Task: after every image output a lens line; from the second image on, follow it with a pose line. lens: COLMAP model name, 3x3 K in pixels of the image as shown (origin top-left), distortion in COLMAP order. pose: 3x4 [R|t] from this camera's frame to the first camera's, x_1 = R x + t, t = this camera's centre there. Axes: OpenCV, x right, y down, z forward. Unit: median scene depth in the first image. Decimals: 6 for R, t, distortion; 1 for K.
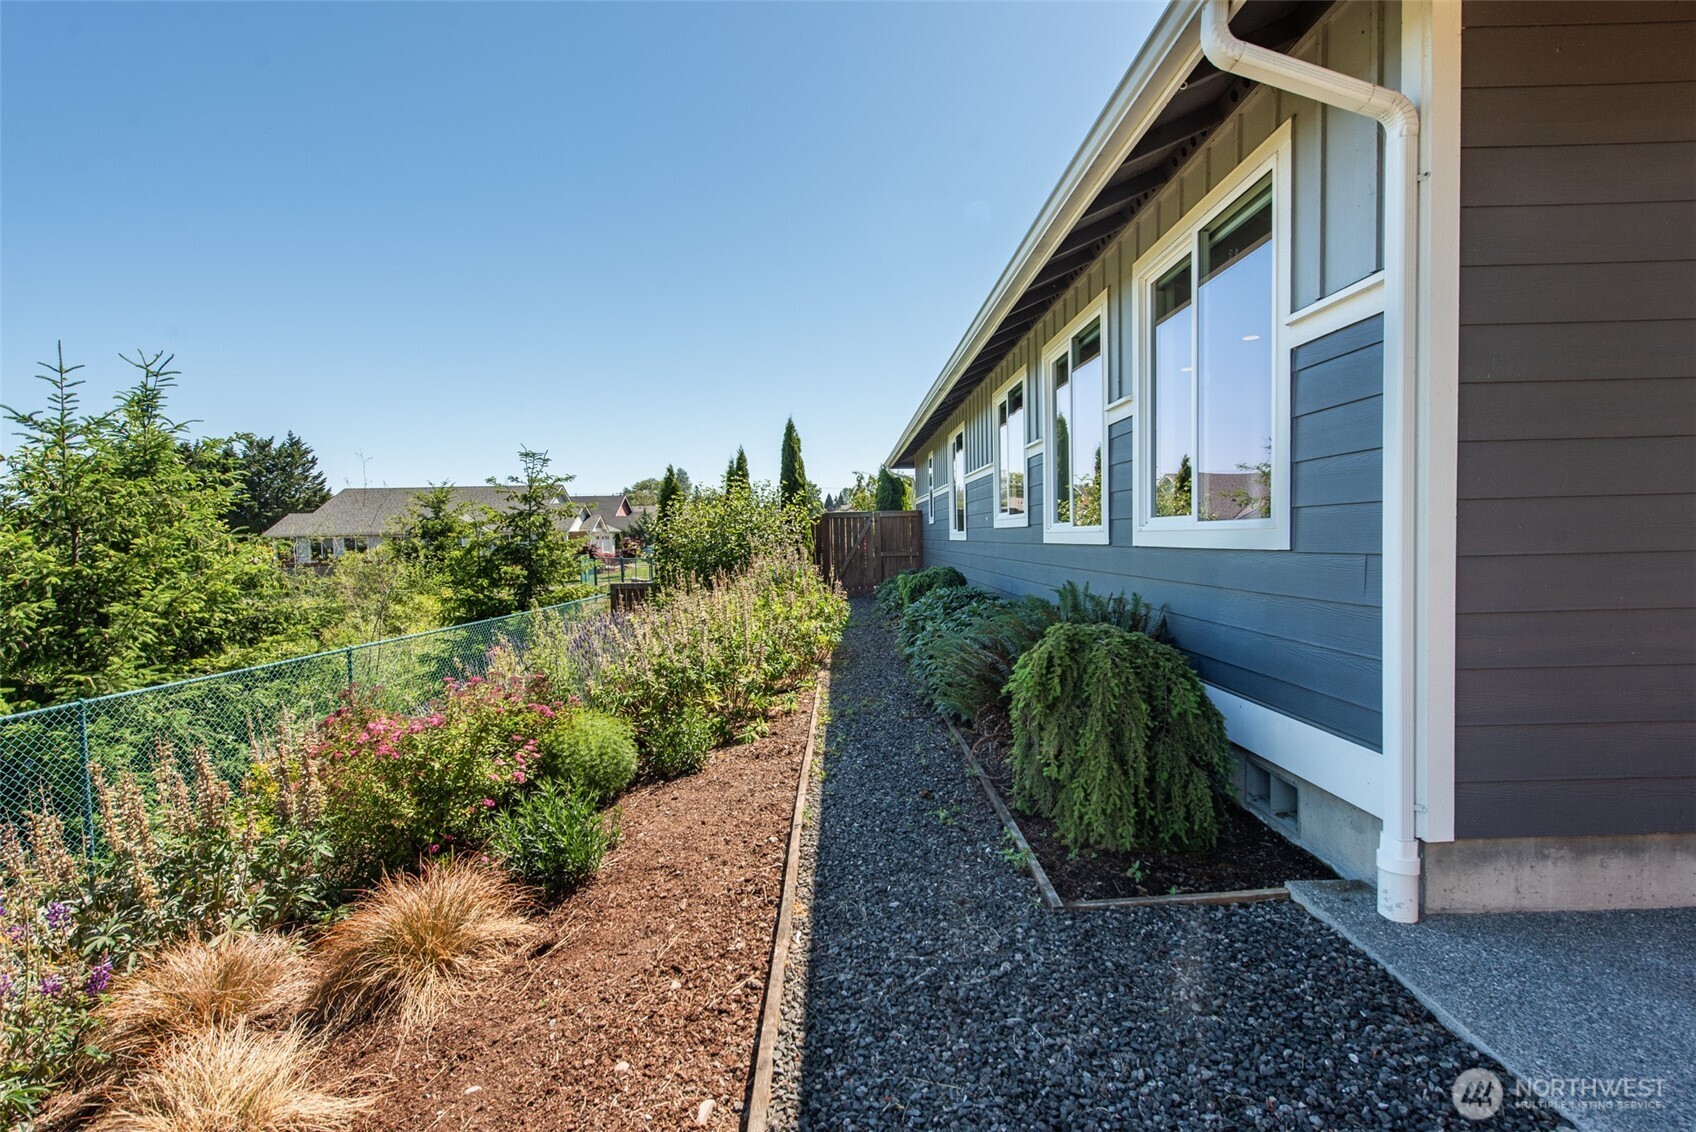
lens RADIAL K [[793.4, 0, 848.0], [0, 793.4, 566.0], [0, 0, 1]] dist [0.022143, -0.000224]
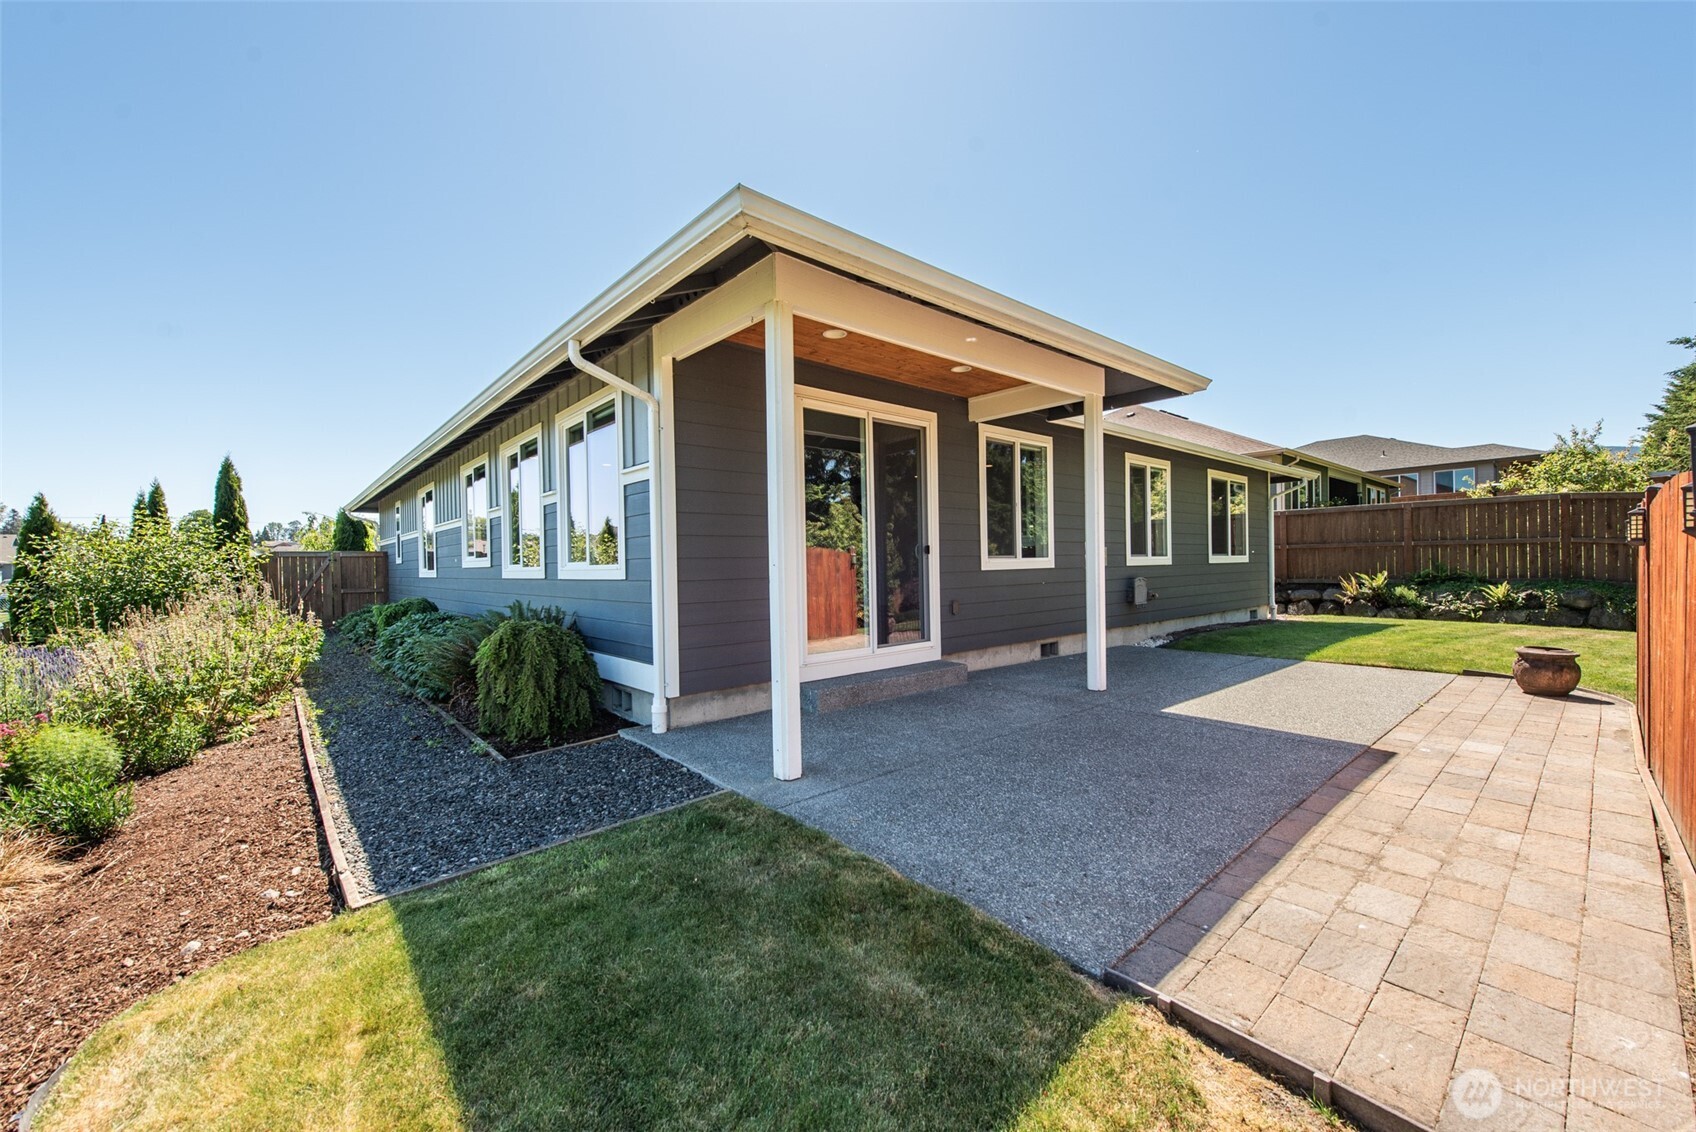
lens RADIAL K [[664.3, 0, 848.0], [0, 664.3, 566.0], [0, 0, 1]] dist [0.003453, 0.000349]
pose [[0.757192, 0.007589, 0.653148, -0.099785], [0.026091, 0.998783, -0.041852, 0.024223], [-0.652671, 0.048731, 0.756073, -0.484293]]
